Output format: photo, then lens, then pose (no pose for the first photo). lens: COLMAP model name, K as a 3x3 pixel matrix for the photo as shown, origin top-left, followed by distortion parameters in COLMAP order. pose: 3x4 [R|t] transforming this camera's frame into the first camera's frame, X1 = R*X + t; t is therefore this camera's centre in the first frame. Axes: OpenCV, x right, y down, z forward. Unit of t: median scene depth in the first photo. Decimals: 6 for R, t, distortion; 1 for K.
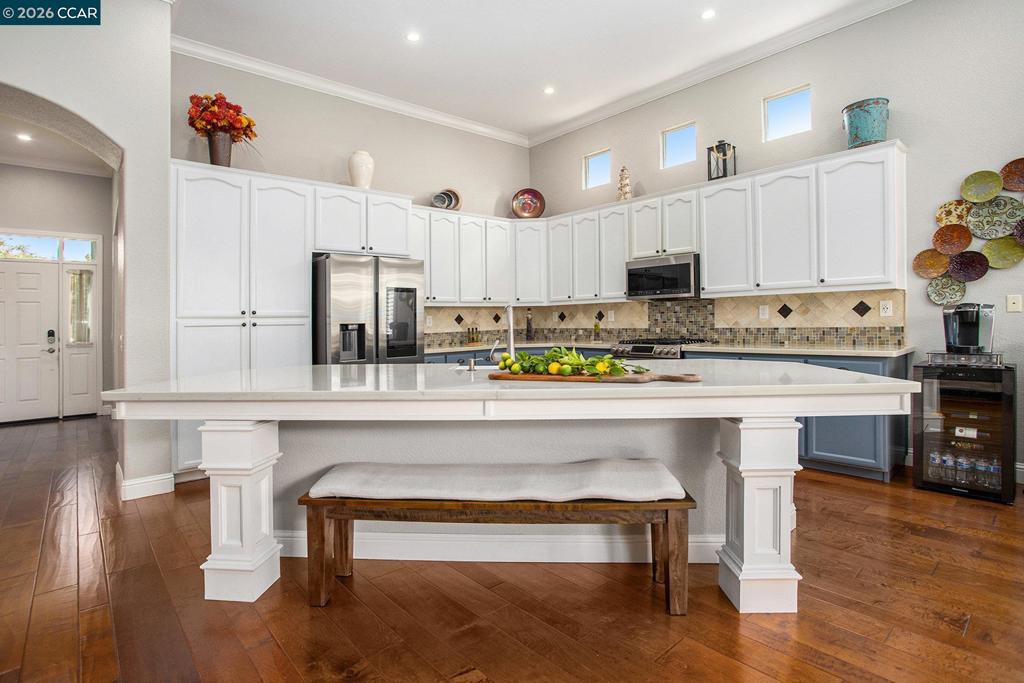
lens RADIAL K [[523.5, 0, 502.8], [0, 523.5, 330.5], [0, 0, 1]] dist [-0.020809, 0.005350]
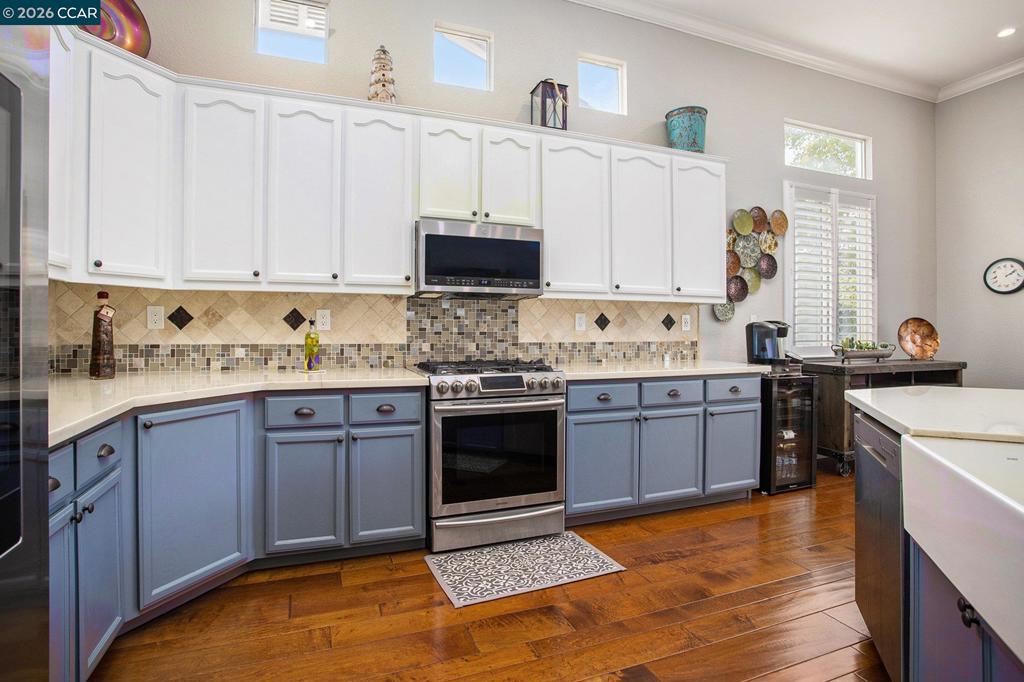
lens RADIAL K [[523.5, 0, 517.2], [0, 523.5, 331.9], [0, 0, 1]] dist [-0.020809, 0.005350]
pose [[0.314507, 0.011049, 0.949191, -0.265366], [0.003608, 0.999911, -0.012835, -0.011030], [-0.949248, 0.007461, 0.314440, 0.826840]]
